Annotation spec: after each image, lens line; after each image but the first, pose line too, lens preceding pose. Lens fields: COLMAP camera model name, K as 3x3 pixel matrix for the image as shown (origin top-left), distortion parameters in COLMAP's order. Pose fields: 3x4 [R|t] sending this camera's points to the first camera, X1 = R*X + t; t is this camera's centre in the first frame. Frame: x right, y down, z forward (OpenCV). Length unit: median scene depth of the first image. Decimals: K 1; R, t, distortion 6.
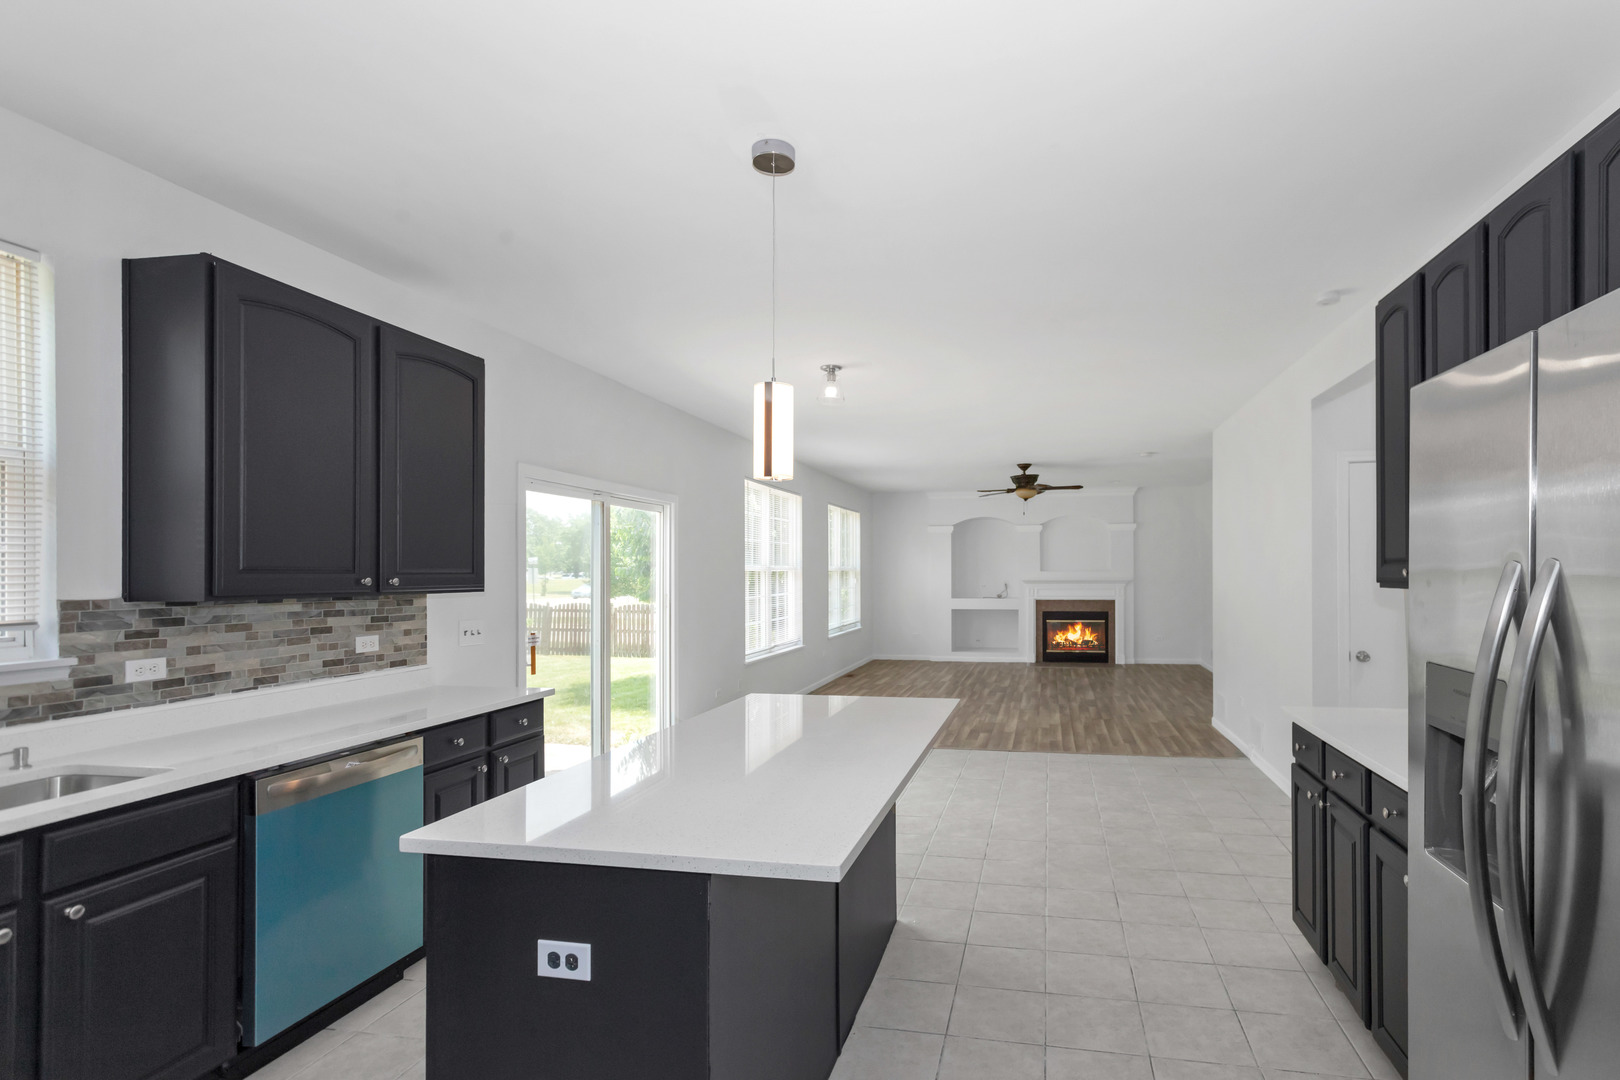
lens RADIAL K [[784.0, 0, 894.6], [0, 784.0, 570.7], [0, 0, 1]] dist [0.004288, -0.001622]
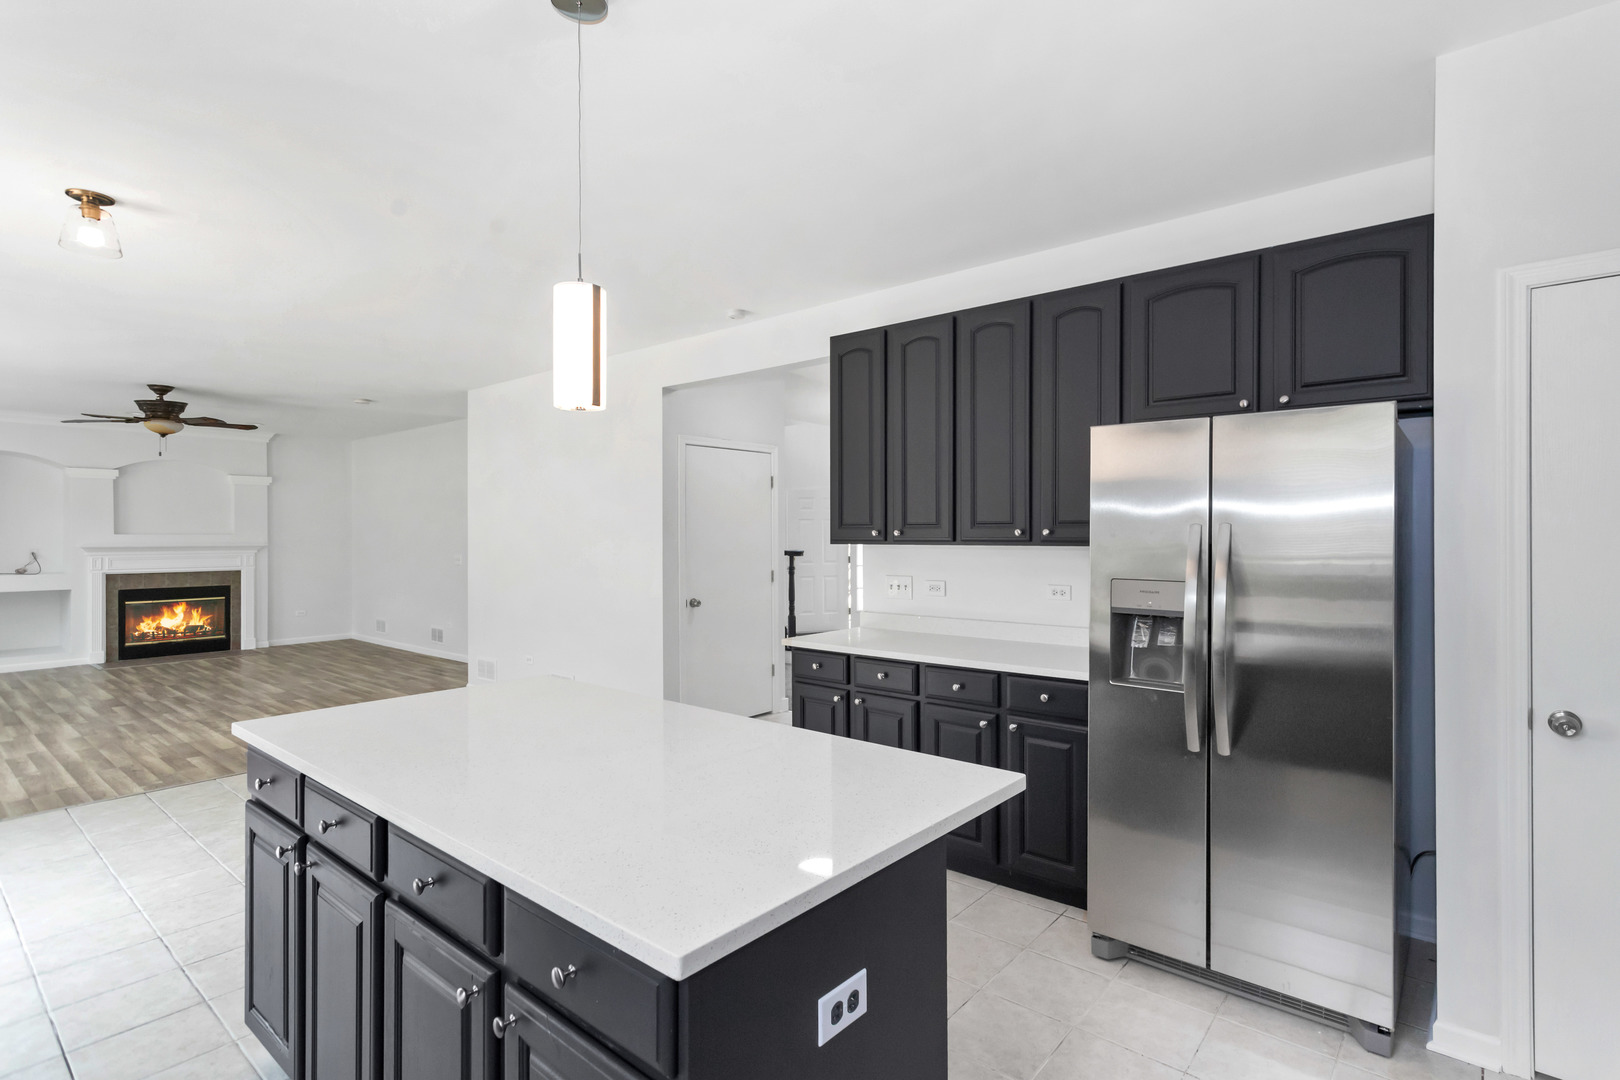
lens RADIAL K [[784.0, 0, 843.9], [0, 784.0, 536.8], [0, 0, 1]] dist [0.004288, -0.001622]
pose [[0.469428, 0.002822, 0.882966, -0.472391], [-0.002782, 0.999995, -0.001718, 0.008639], [-0.882966, -0.001650, 0.469433, 0.262352]]
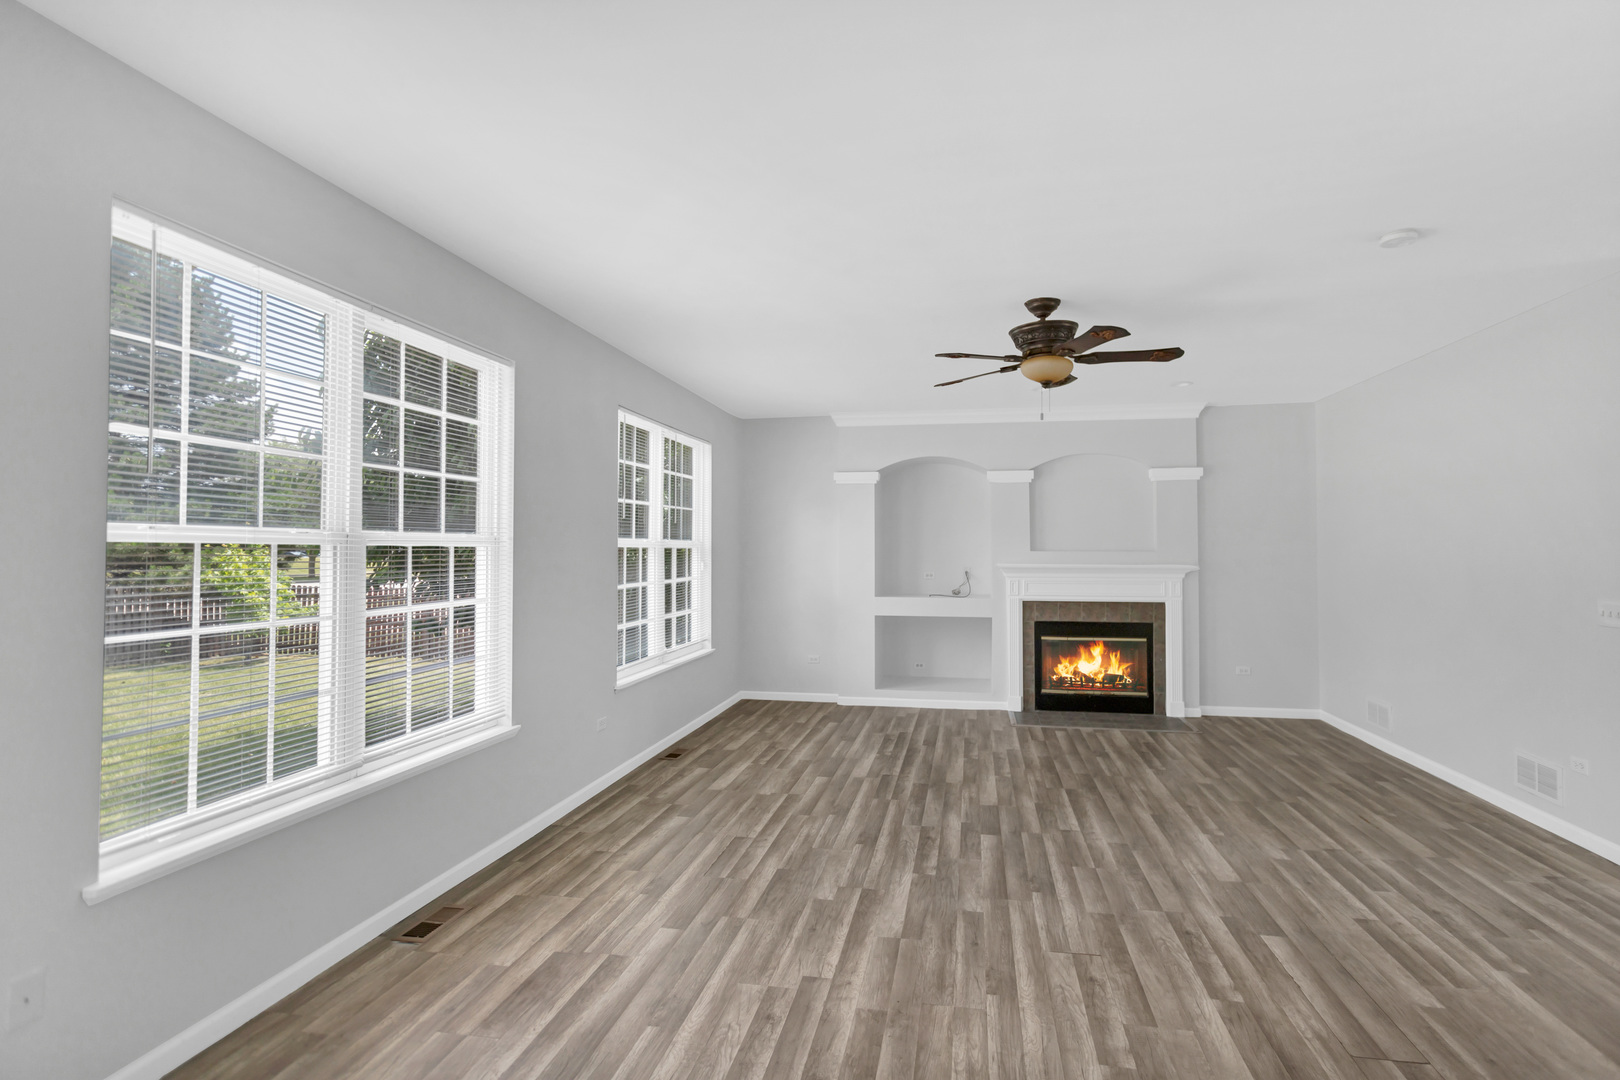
lens RADIAL K [[784.0, 0, 865.3], [0, 784.0, 534.7], [0, 0, 1]] dist [0.004288, -0.001622]
pose [[0.998594, 0.006045, 0.052667, 0.121851], [-0.004935, 0.999764, -0.021176, 0.004740], [-0.052782, 0.020887, 0.998388, 1.519871]]
